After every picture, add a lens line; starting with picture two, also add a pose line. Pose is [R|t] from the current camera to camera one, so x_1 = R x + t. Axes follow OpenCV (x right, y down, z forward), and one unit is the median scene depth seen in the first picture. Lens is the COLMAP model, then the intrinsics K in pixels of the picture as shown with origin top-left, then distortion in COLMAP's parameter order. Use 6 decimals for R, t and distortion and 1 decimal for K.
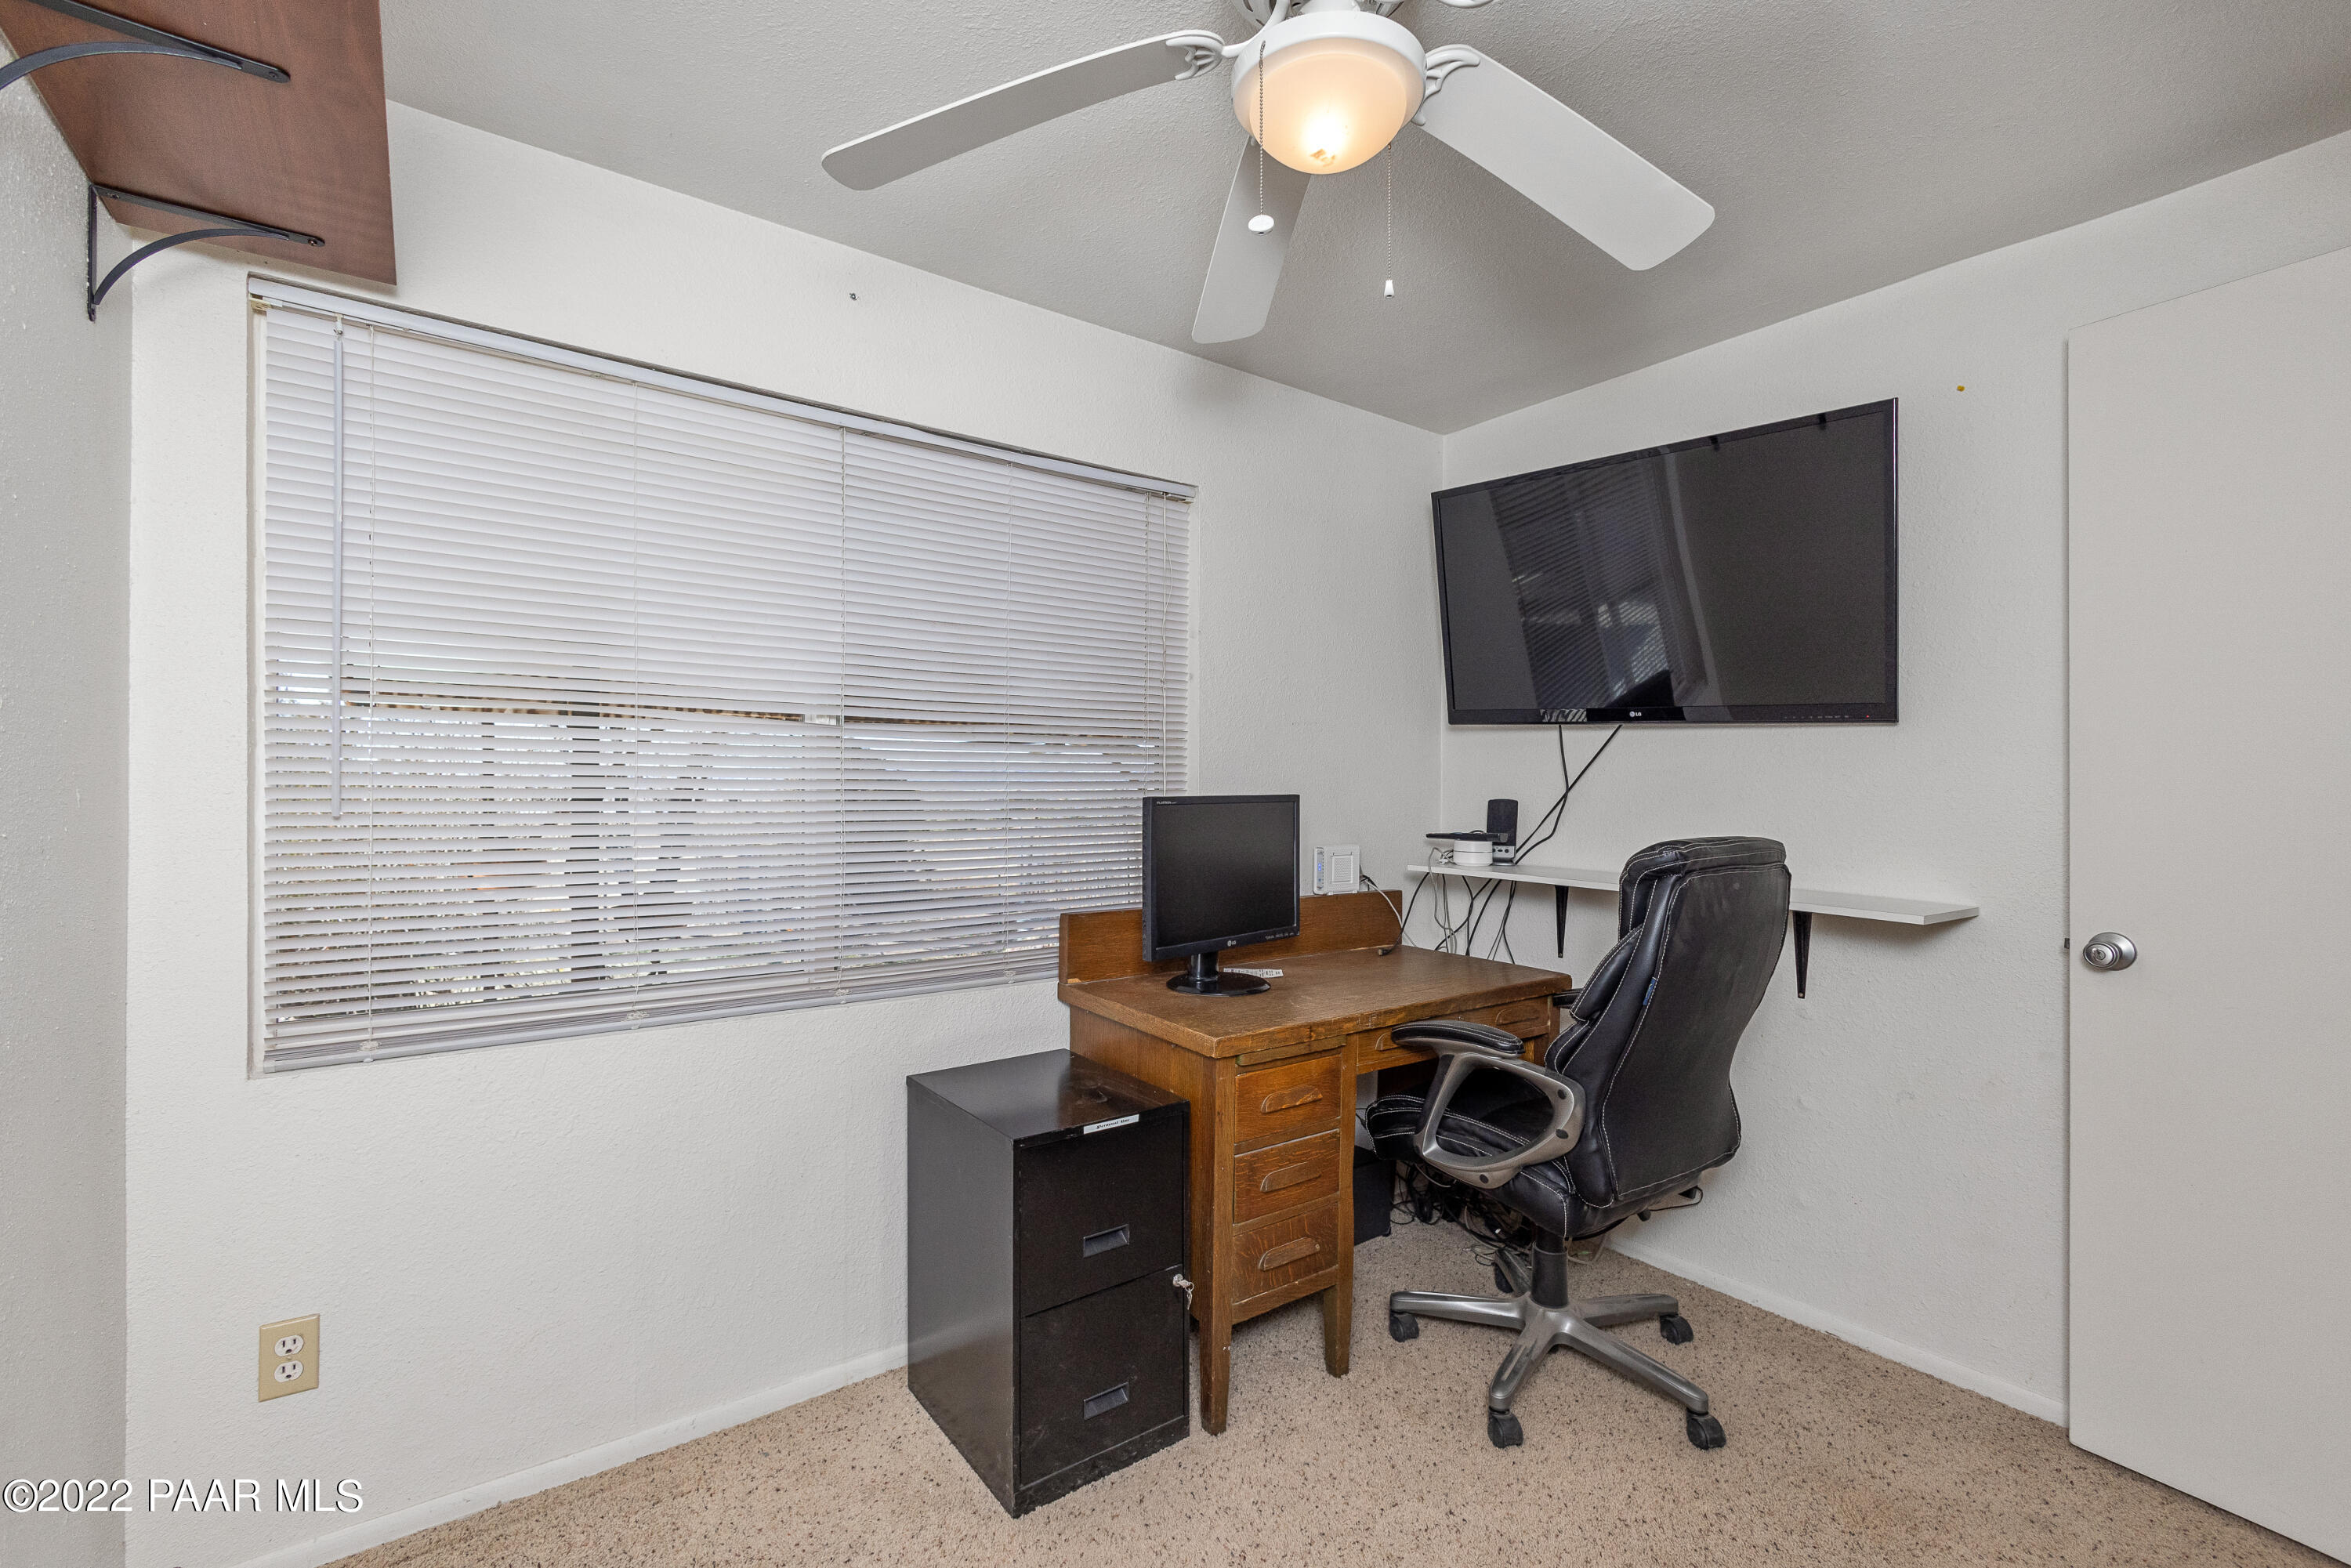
lens RADIAL K [[1012.0, 0, 1166.5], [0, 1012.0, 769.0], [0, 0, 1]] dist [-0.003056, -0.000349]
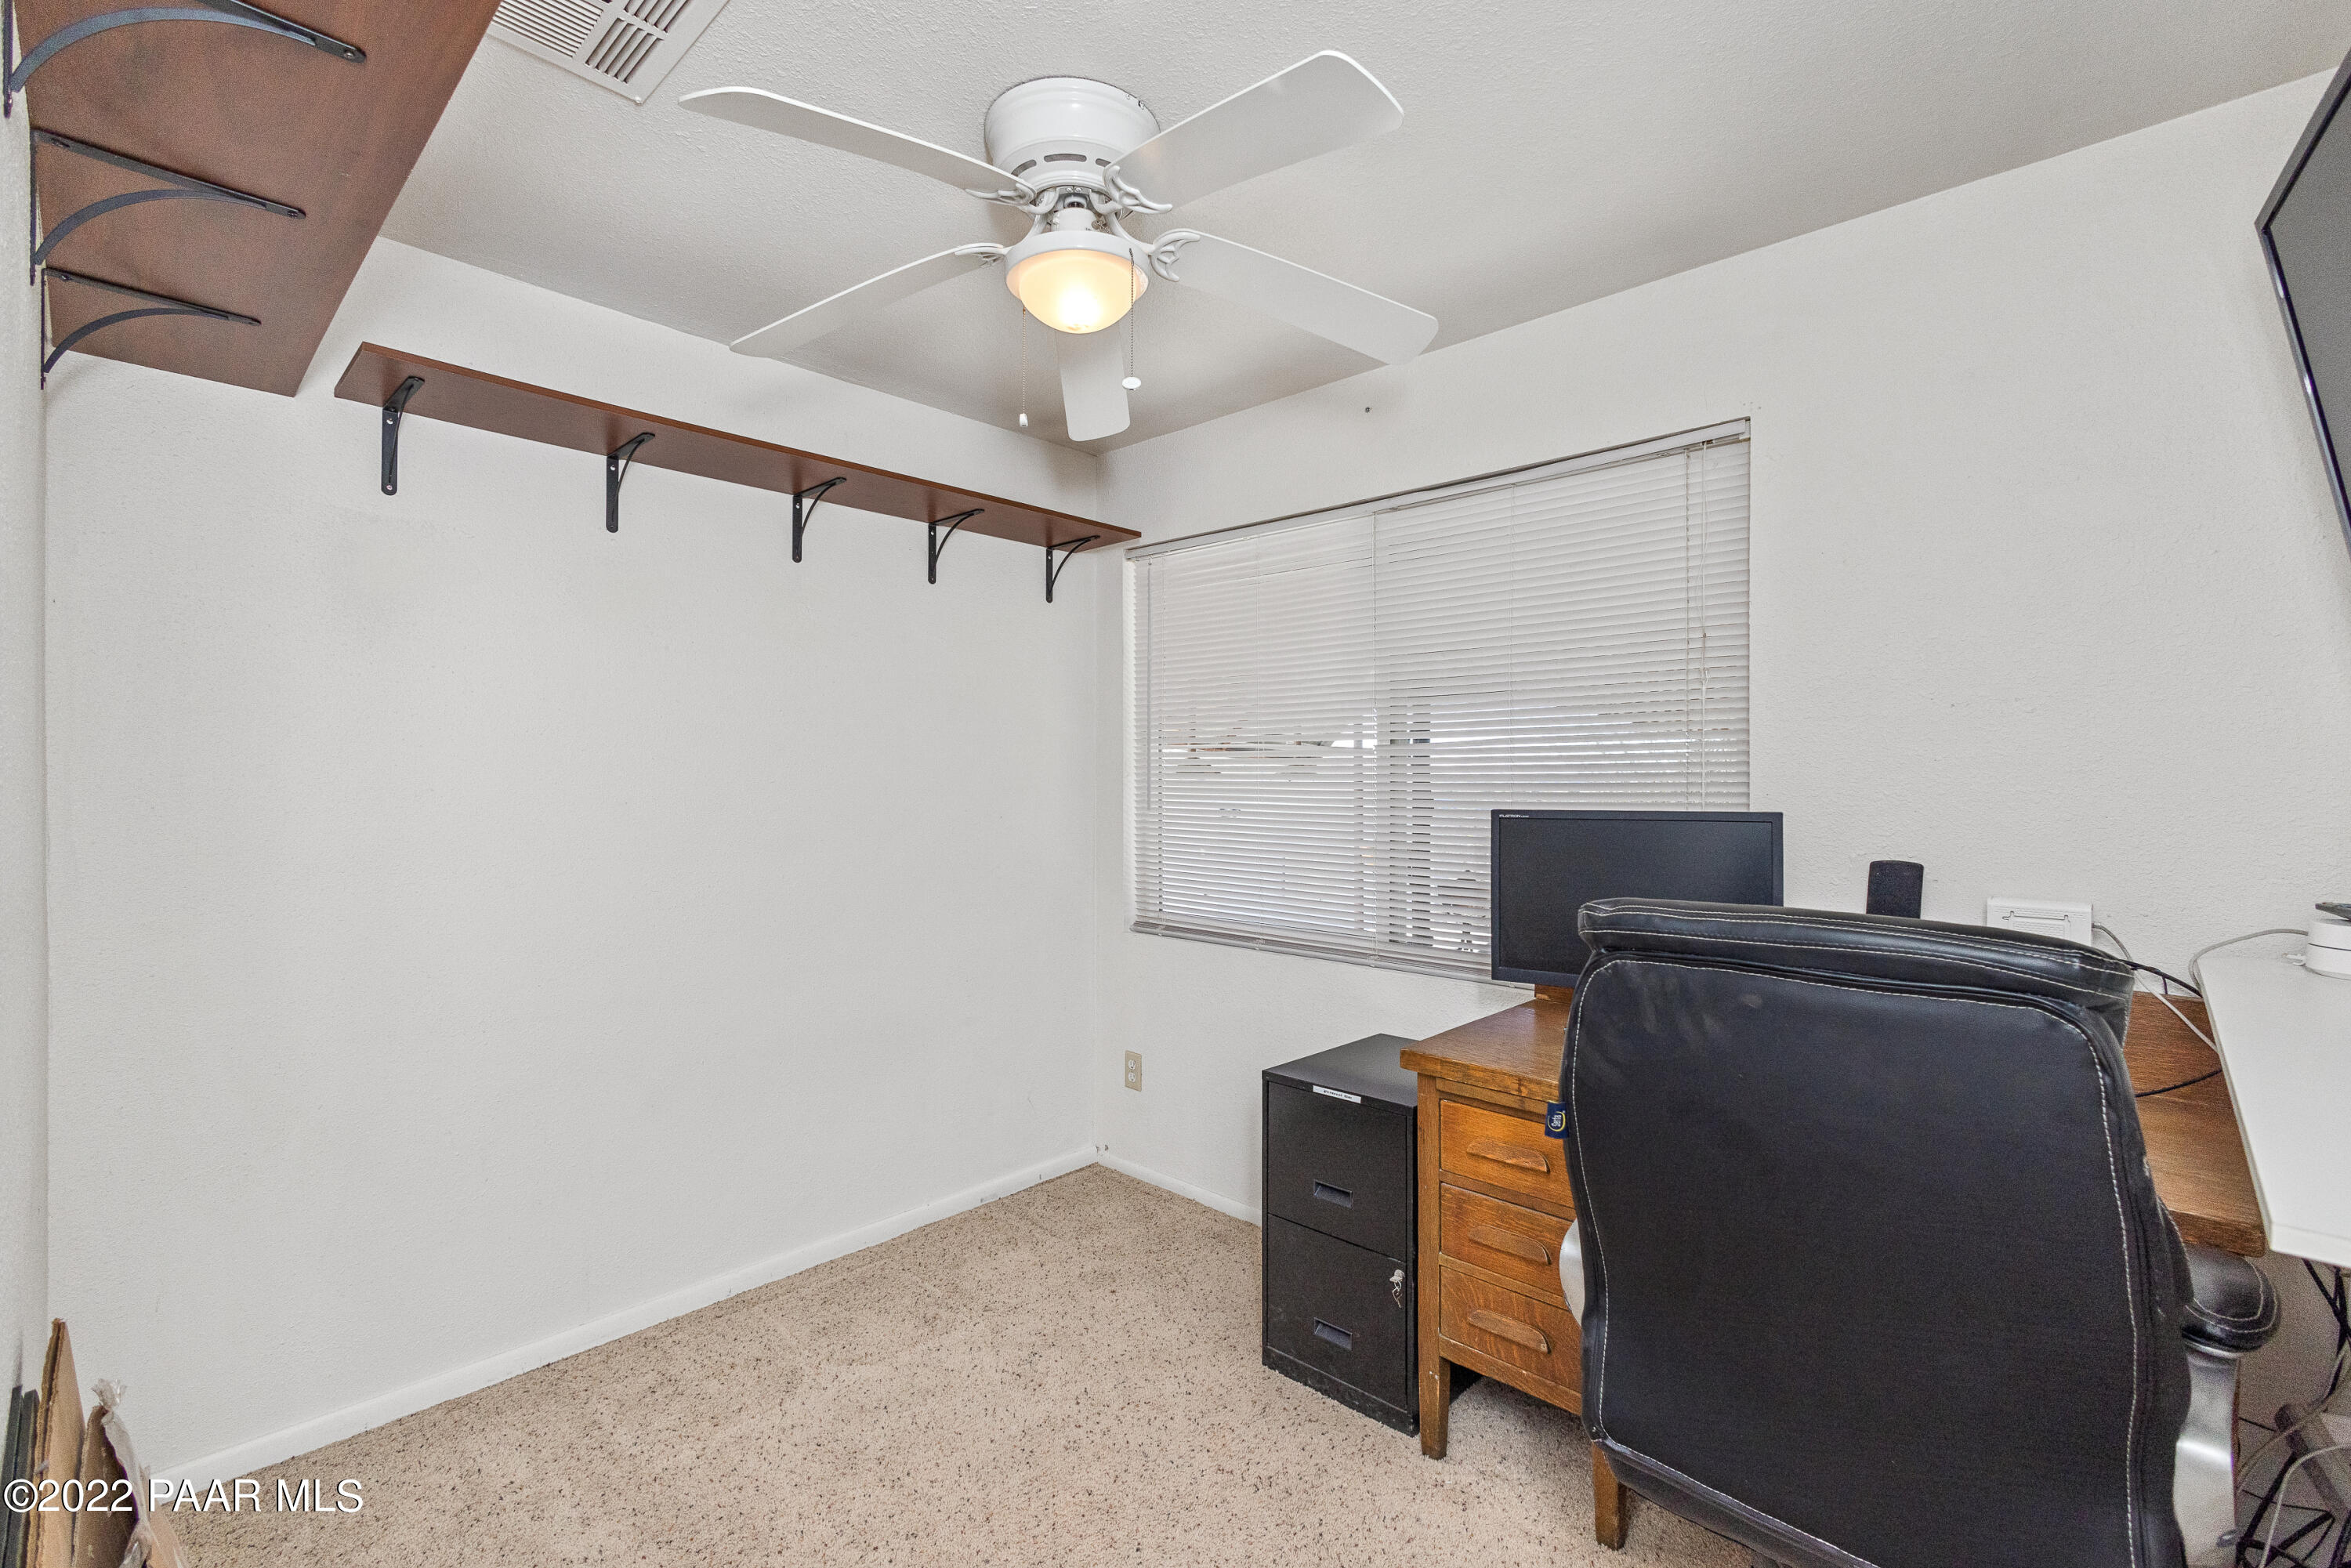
lens RADIAL K [[1012.0, 0, 1166.5], [0, 1012.0, 769.0], [0, 0, 1]] dist [-0.003056, -0.000349]
pose [[0.184470, -0.017000, -0.982691, 1.021421], [0.011532, 0.999819, -0.015131, -0.000431], [0.982770, -0.008541, 0.184633, 0.594857]]
